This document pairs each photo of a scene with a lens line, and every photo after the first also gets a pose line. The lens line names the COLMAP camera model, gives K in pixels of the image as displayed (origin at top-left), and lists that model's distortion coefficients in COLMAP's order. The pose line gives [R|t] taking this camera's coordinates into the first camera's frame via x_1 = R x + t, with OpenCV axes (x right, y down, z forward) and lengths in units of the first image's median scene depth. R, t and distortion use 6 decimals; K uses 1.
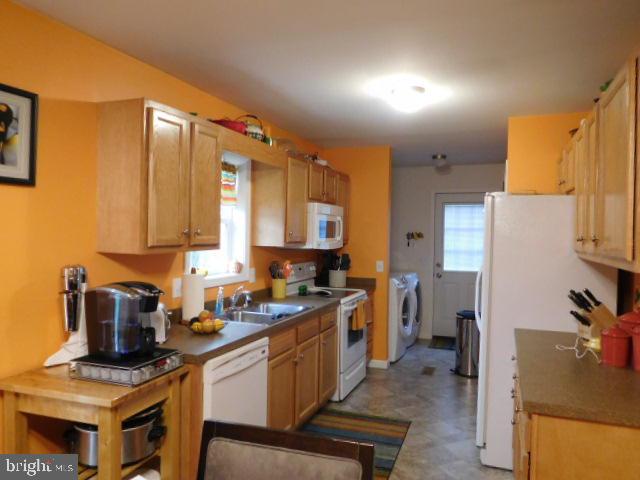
lens RADIAL K [[487.3, 0, 320.3], [0, 487.3, 239.3], [0, 0, 1]] dist [-0.006889, -0.000489]
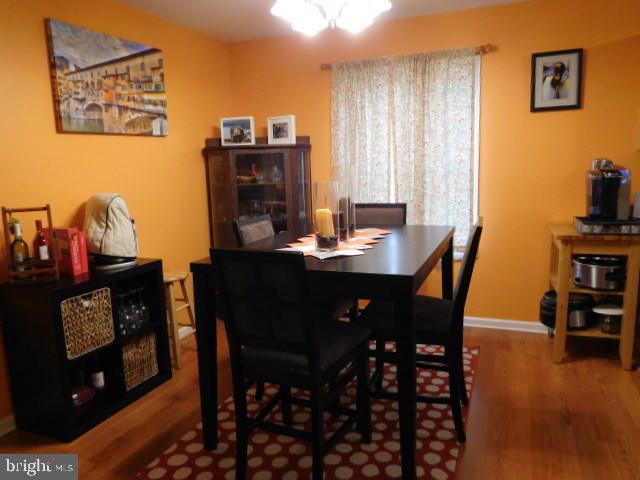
lens RADIAL K [[487.3, 0, 320.1], [0, 487.3, 240.5], [0, 0, 1]] dist [-0.006889, -0.000489]
pose [[-0.028208, 0.139300, -0.989848, 1.113088], [0.020226, 0.990119, 0.138762, 0.083660], [0.999397, -0.016107, -0.030746, 0.199815]]
